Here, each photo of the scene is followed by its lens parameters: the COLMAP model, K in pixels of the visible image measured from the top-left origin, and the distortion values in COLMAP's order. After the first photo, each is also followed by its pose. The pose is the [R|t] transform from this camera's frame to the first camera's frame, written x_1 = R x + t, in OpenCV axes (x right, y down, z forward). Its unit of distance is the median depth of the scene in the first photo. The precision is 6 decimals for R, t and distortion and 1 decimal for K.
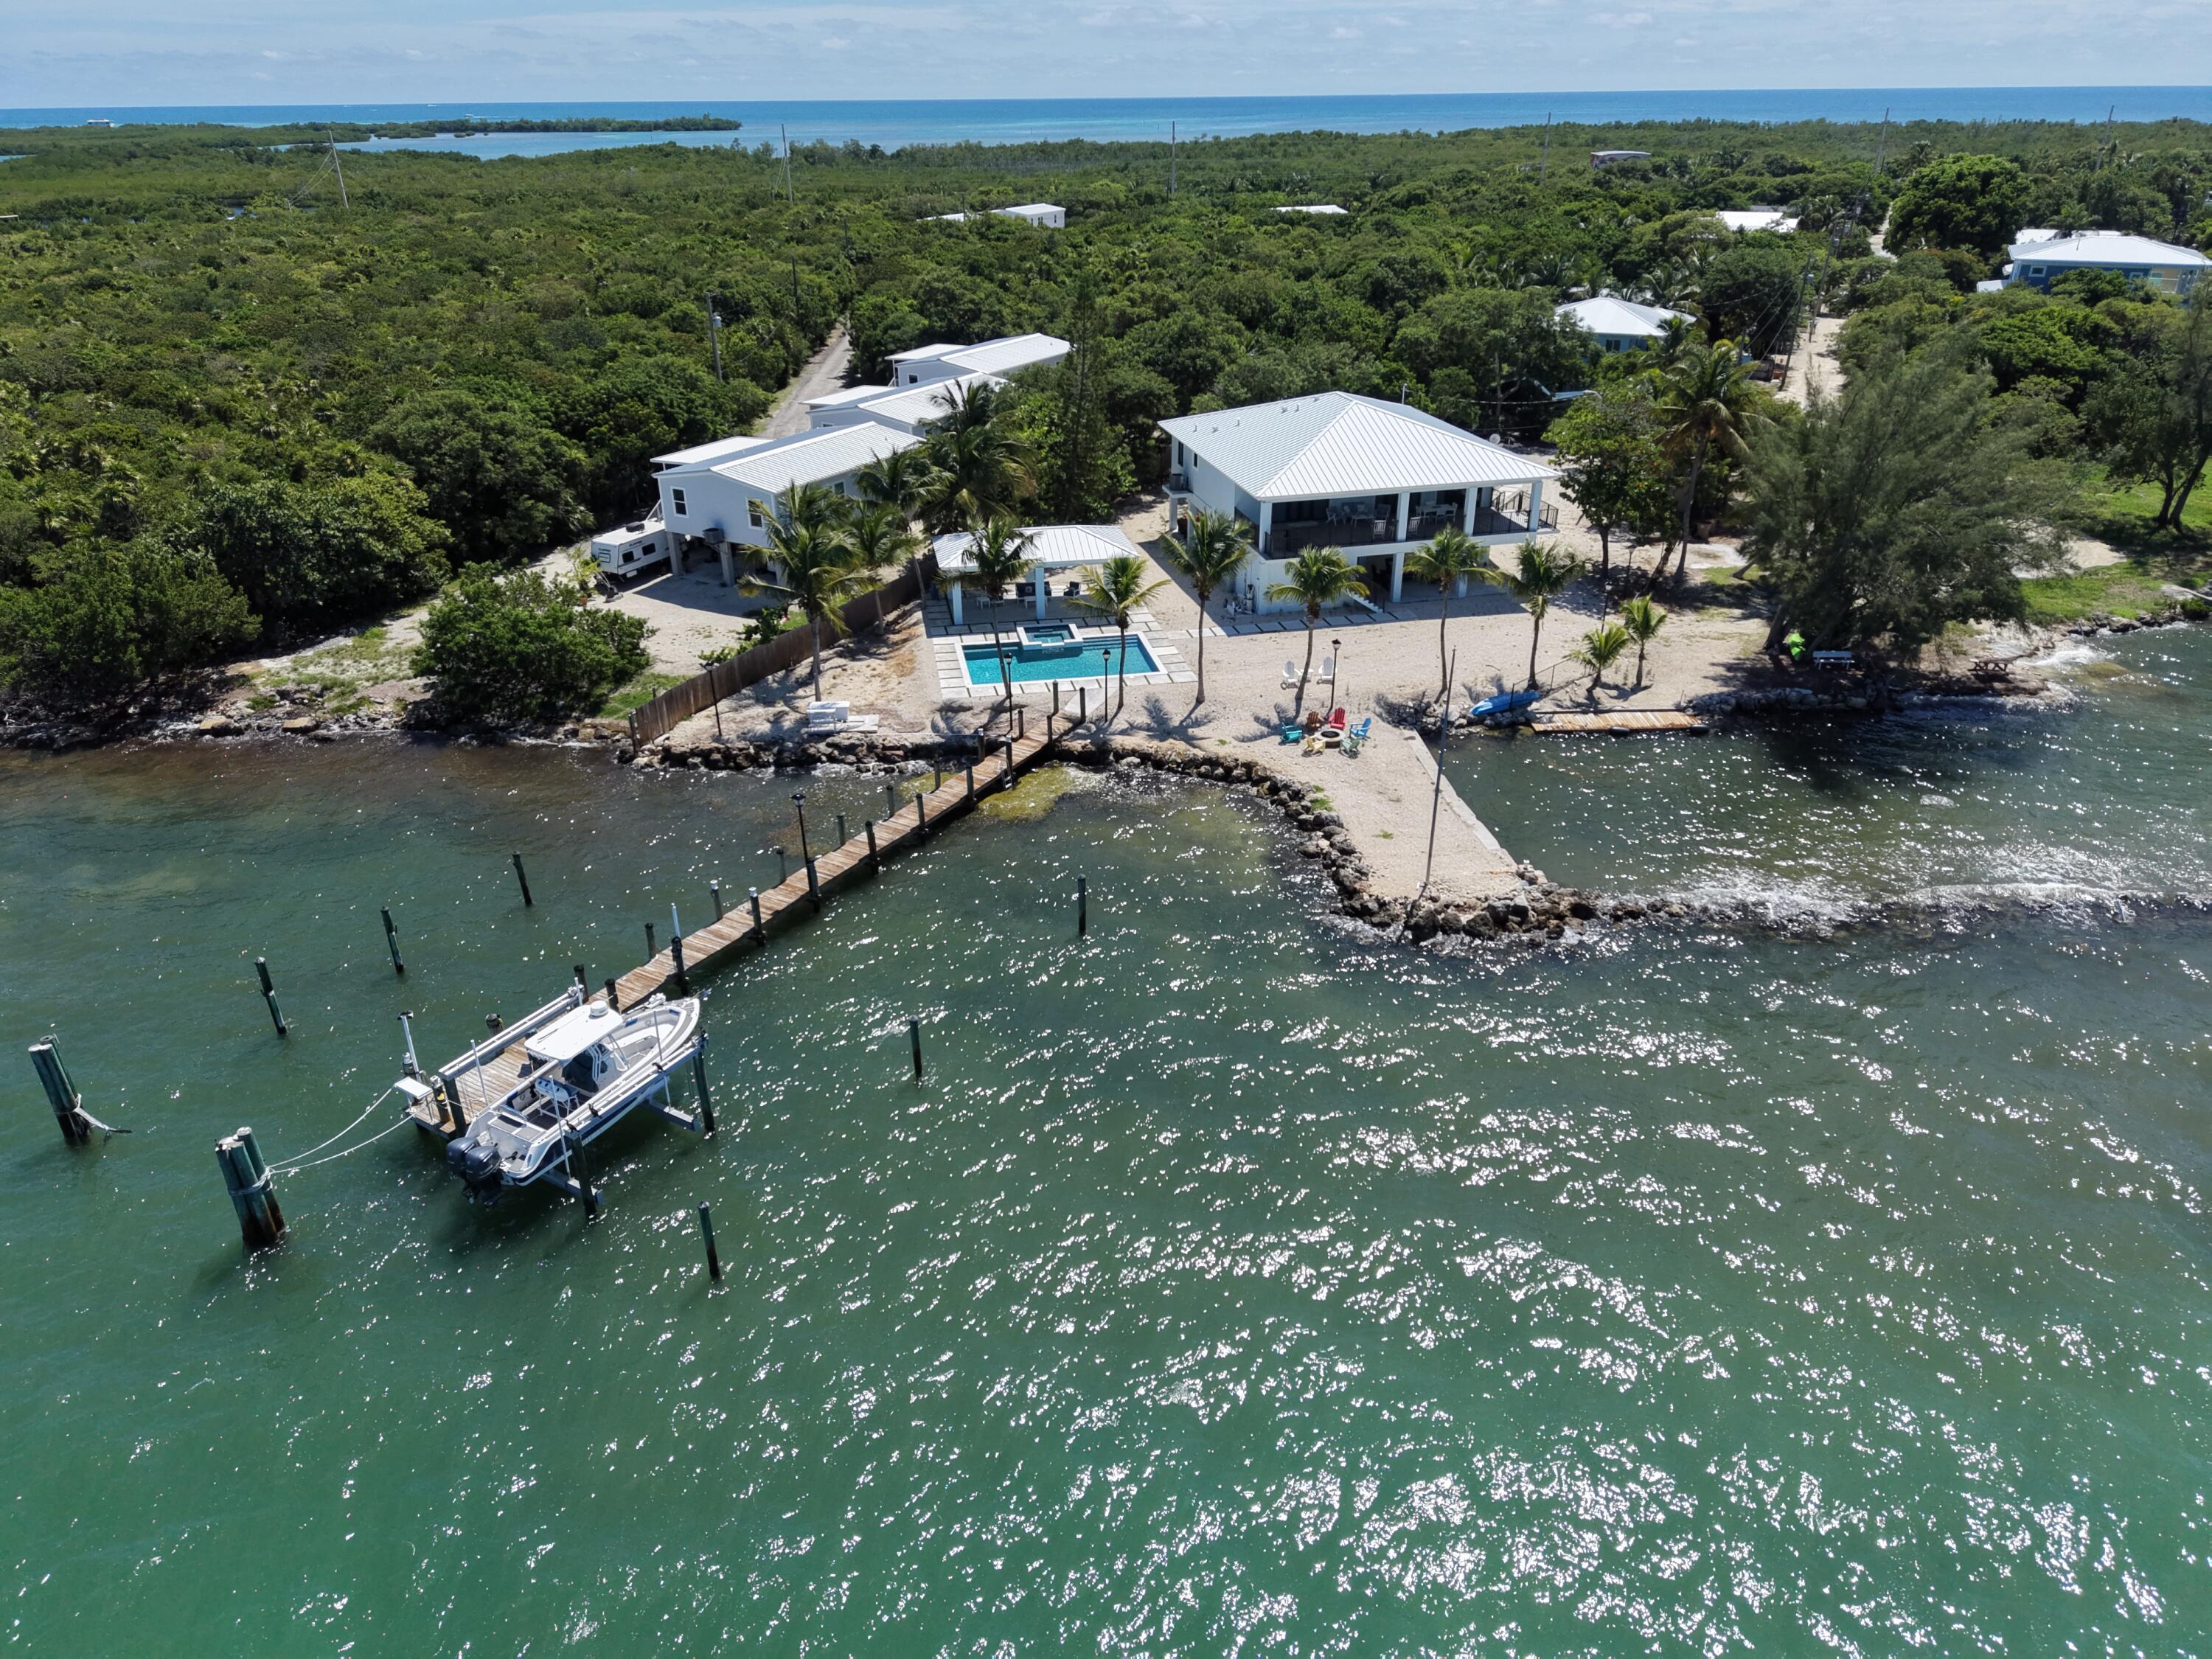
lens RADIAL K [[1470.5, 0, 1105.6], [0, 1470.5, 831.6], [0, 0, 1]] dist [0.042553, -0.044508]
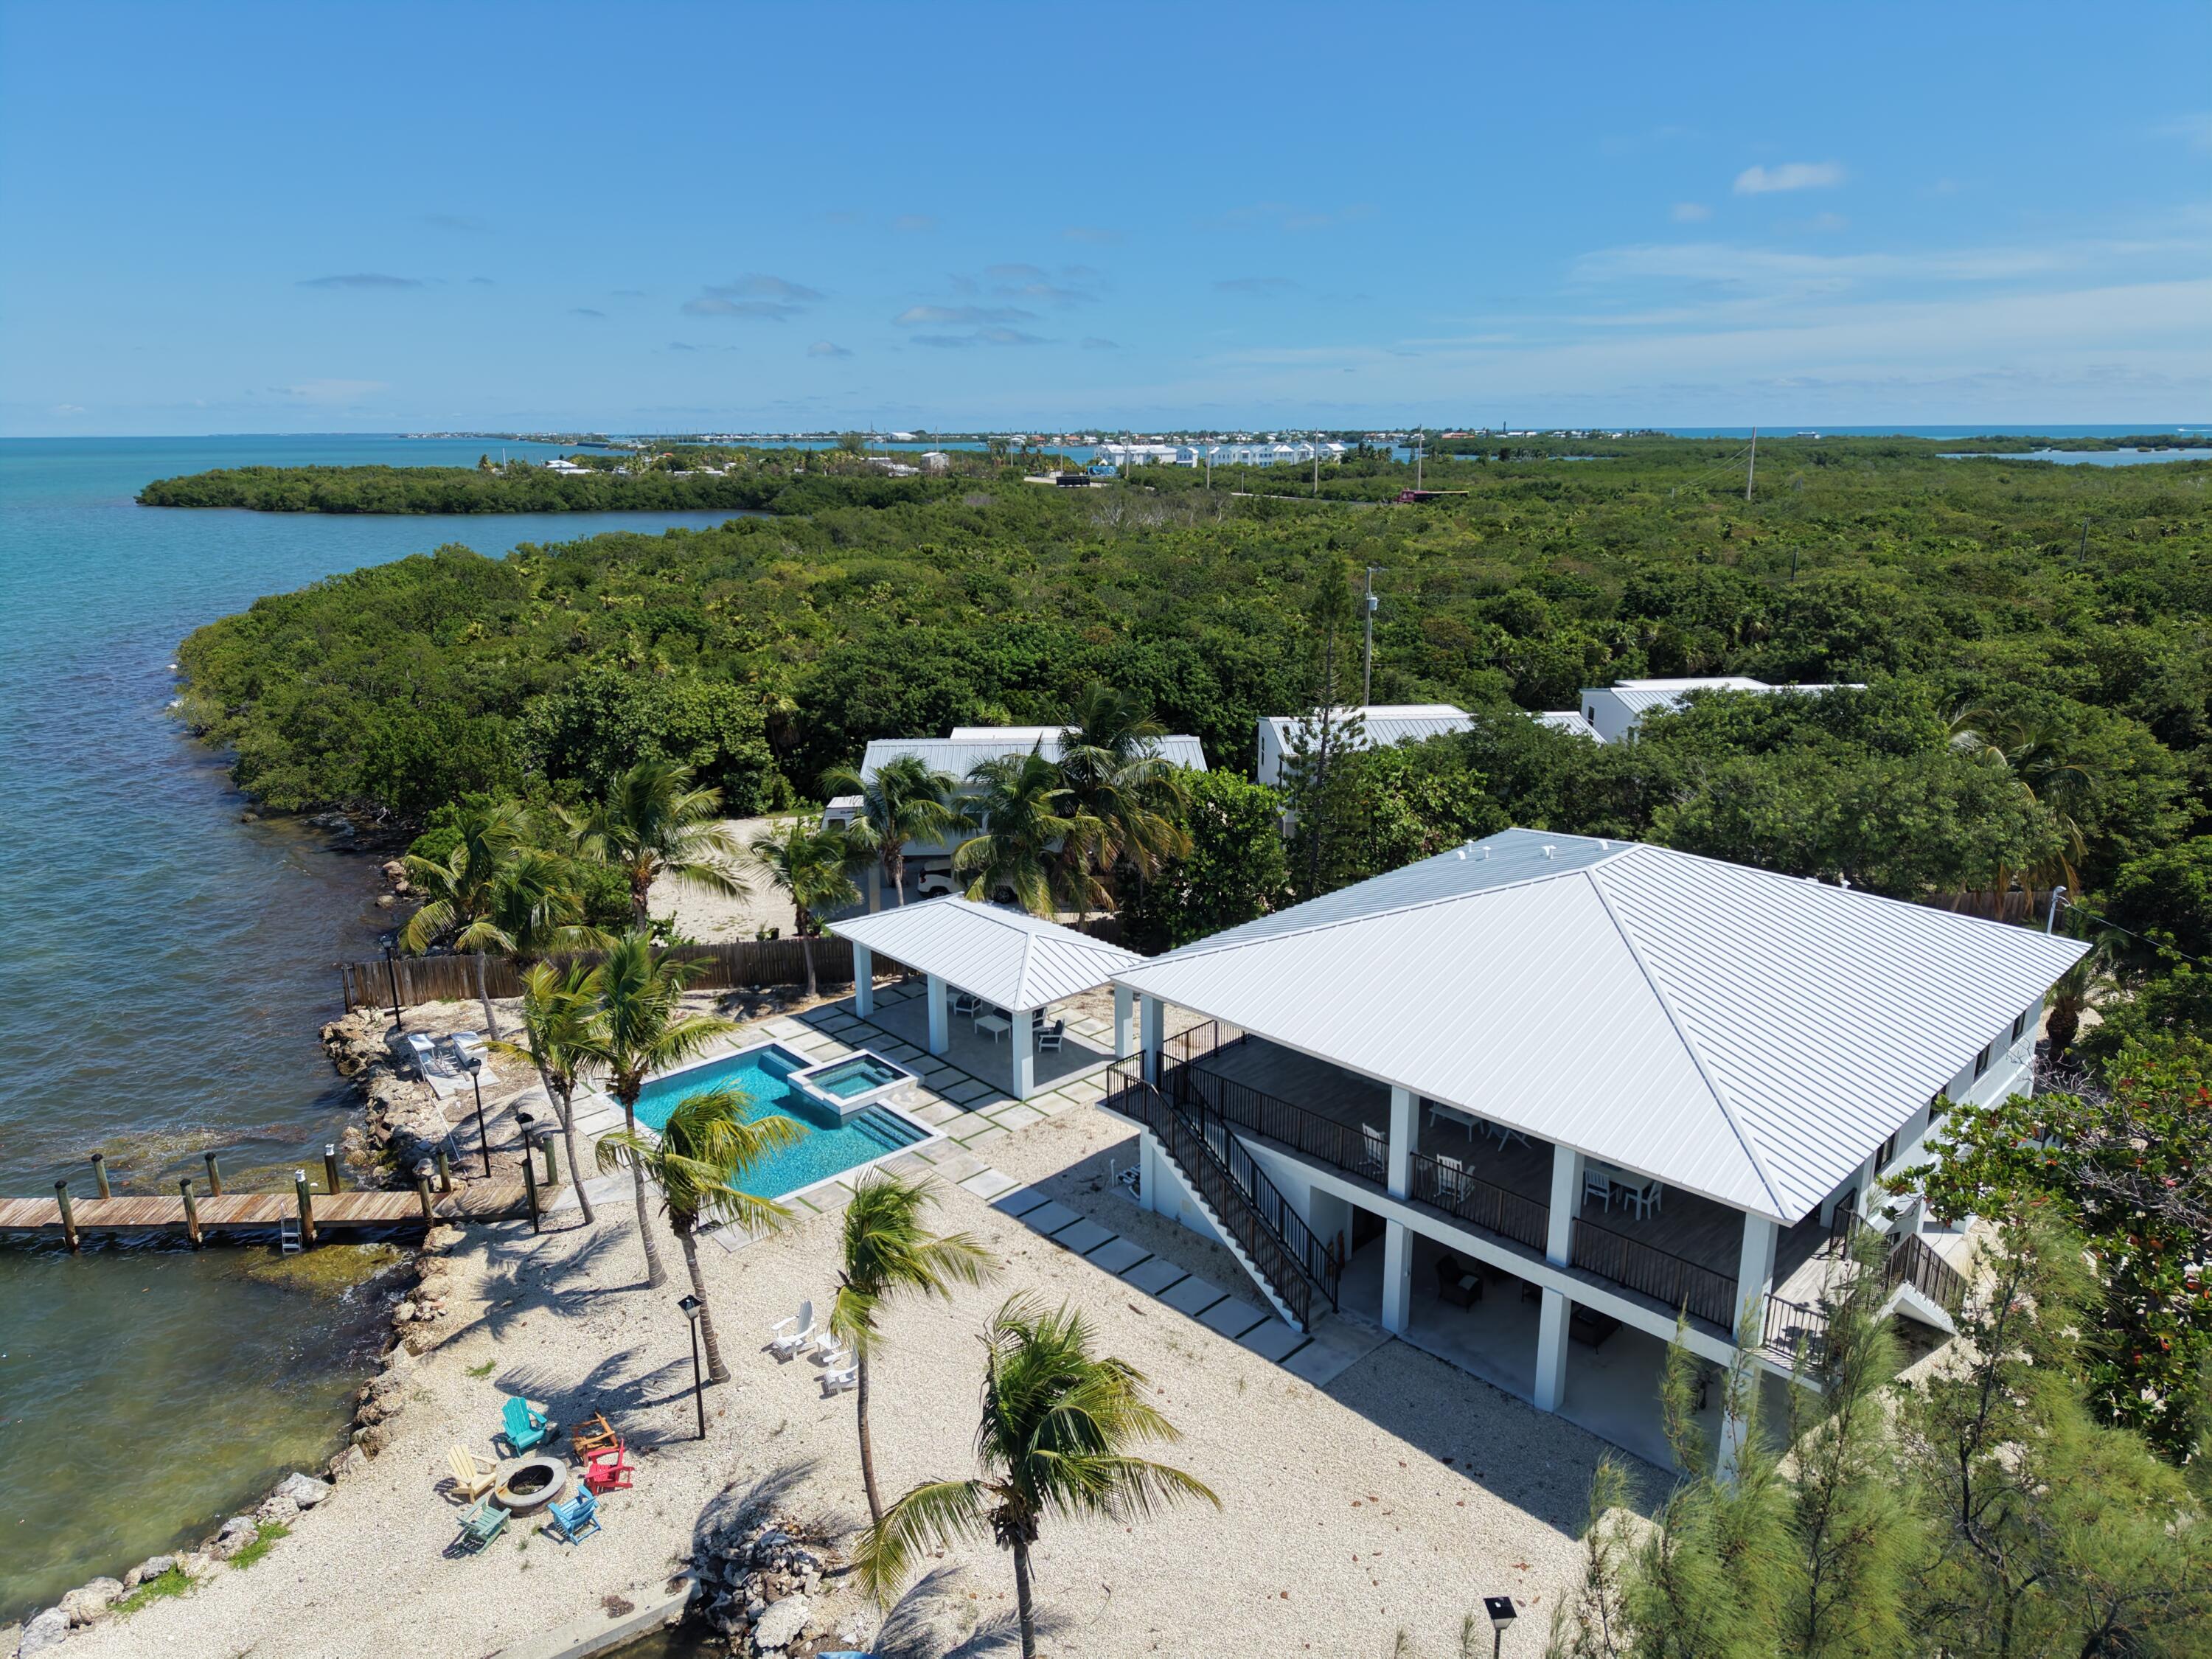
lens RADIAL K [[1466.4, 0, 1104.0], [0, 1466.4, 828.9], [0, 0, 1]] dist [0.070912, -0.088886]
pose [[0.527103, 0.228349, -0.818547, 0.458100], [-0.378485, 0.925494, 0.014458, -0.258964], [0.760862, 0.302187, 0.574257, 0.646429]]
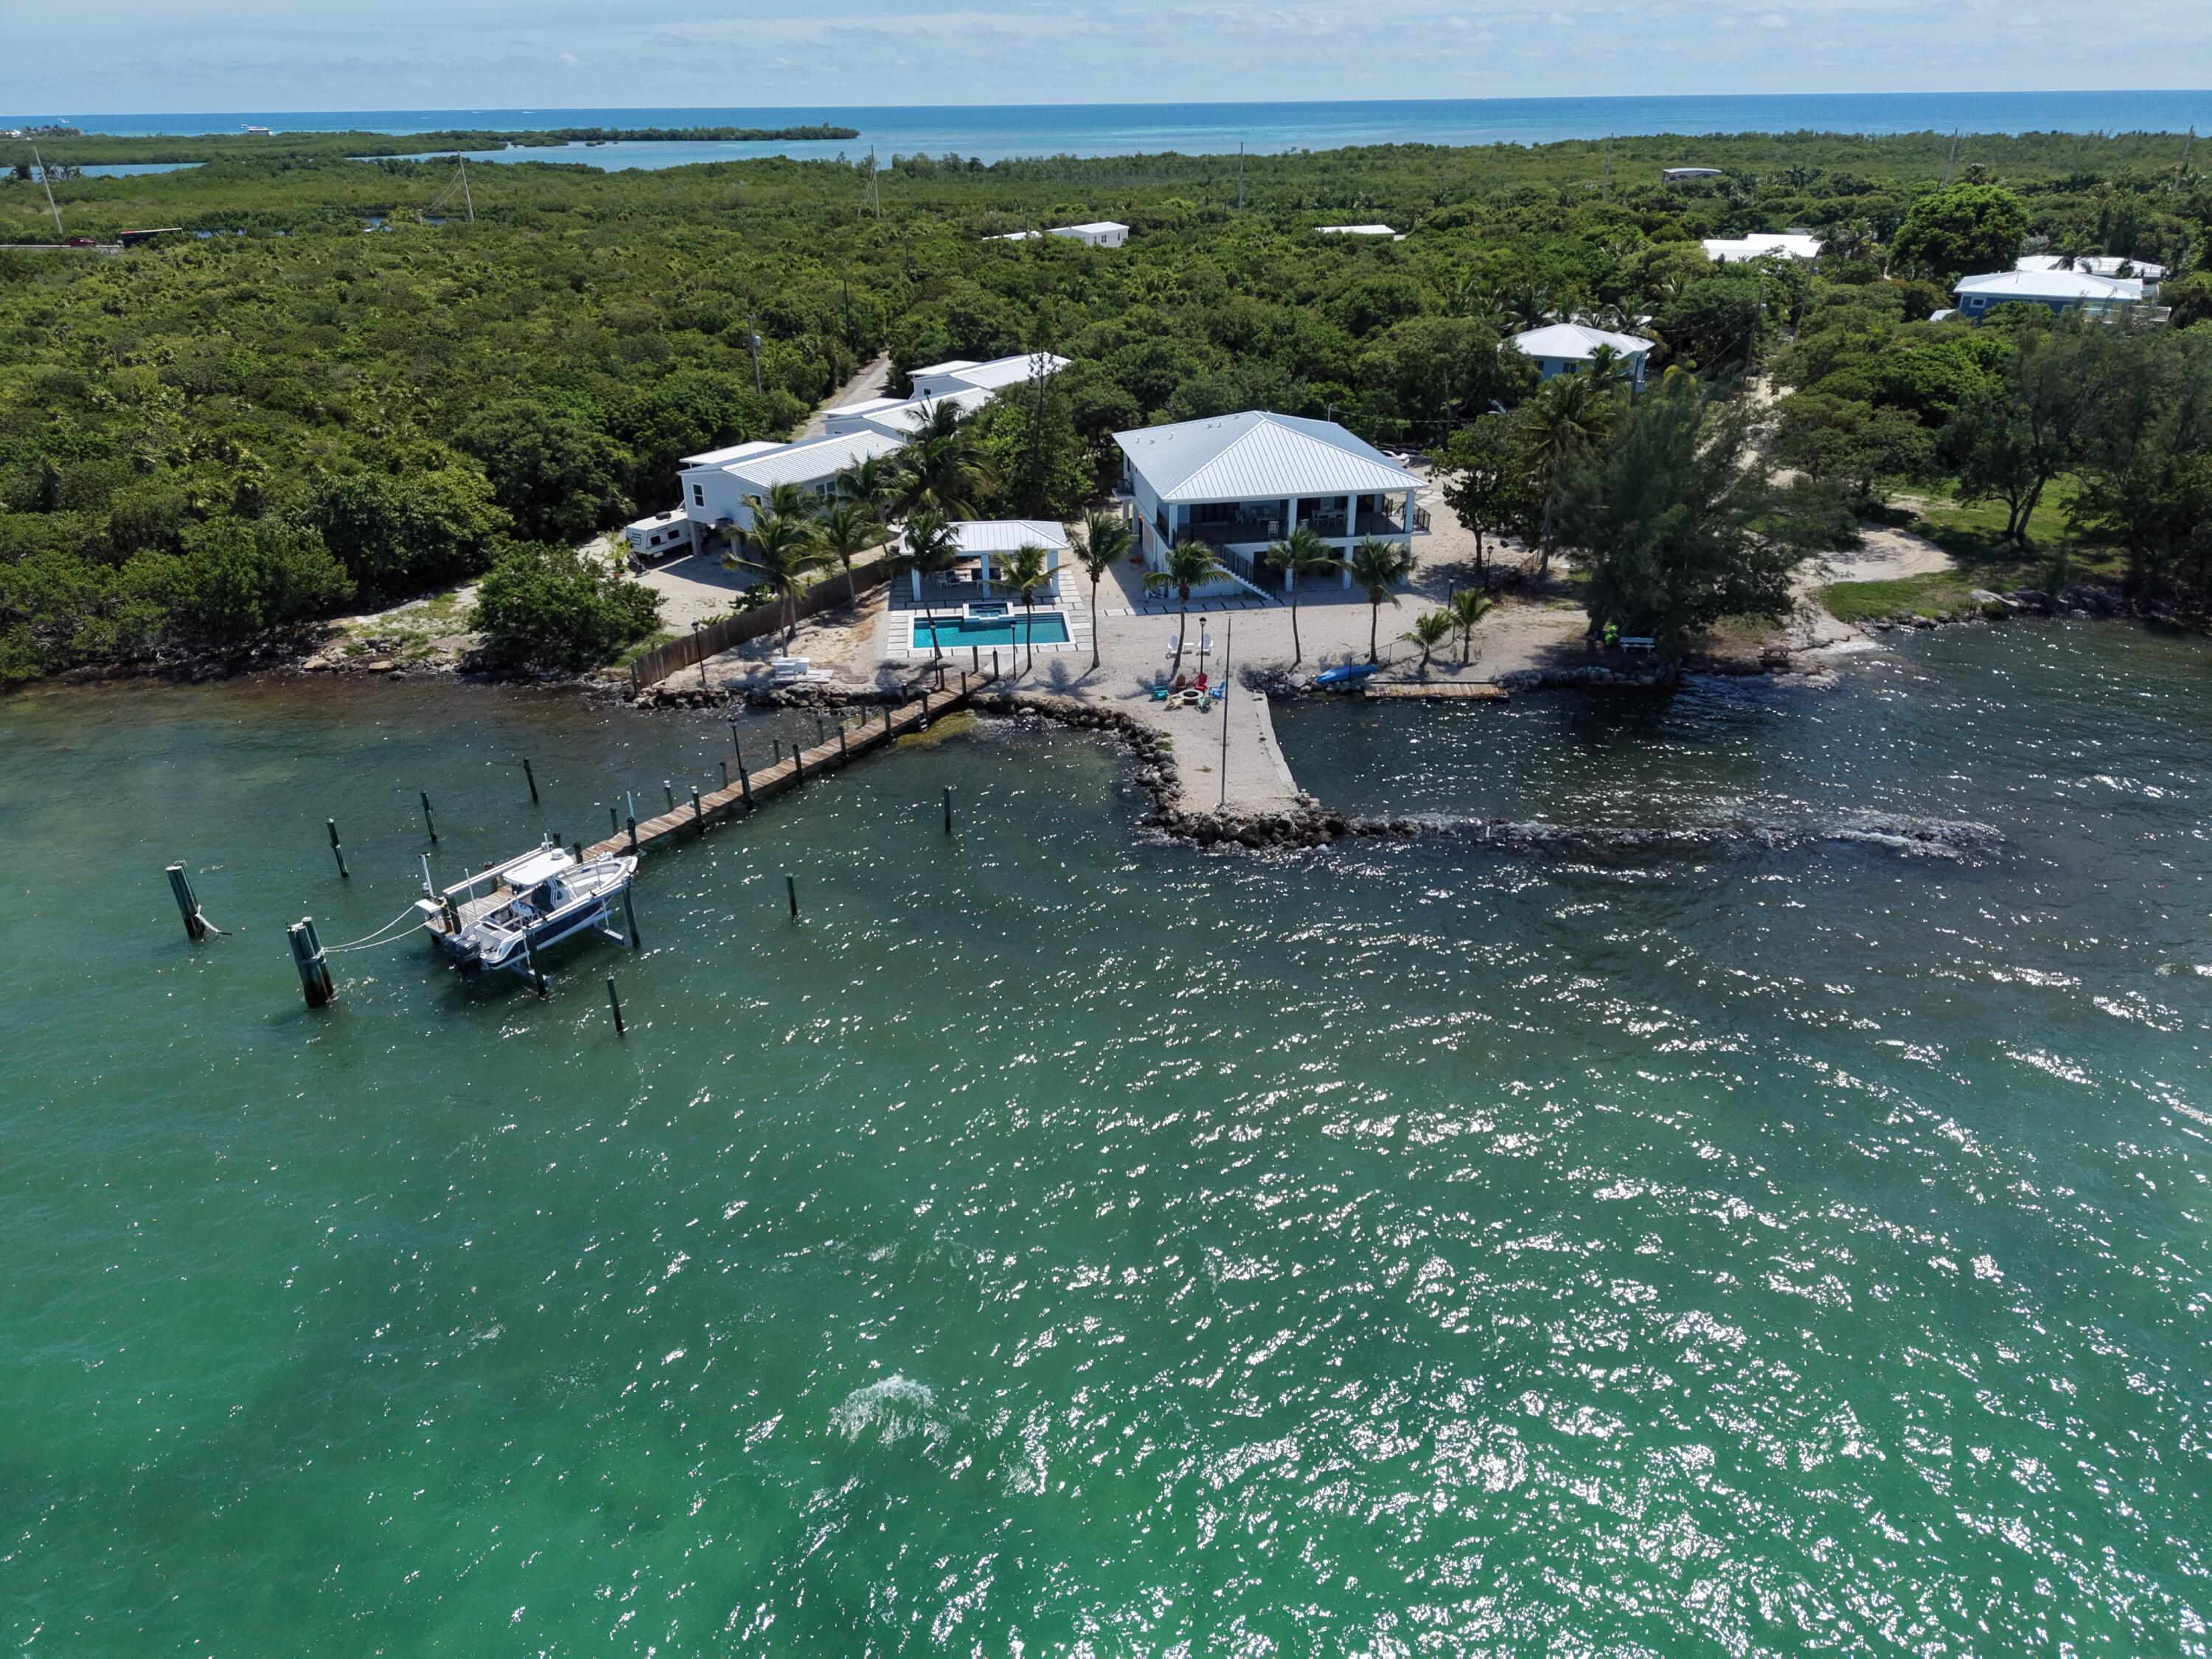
lens RADIAL K [[1470.5, 0, 1105.6], [0, 1470.5, 831.6], [0, 0, 1]] dist [0.042553, -0.044508]
pose [[0.997282, 0.031564, -0.066569, 0.133174], [-0.031714, 0.999496, -0.001197, 0.042006], [0.066498, 0.003305, 0.997781, -0.180348]]
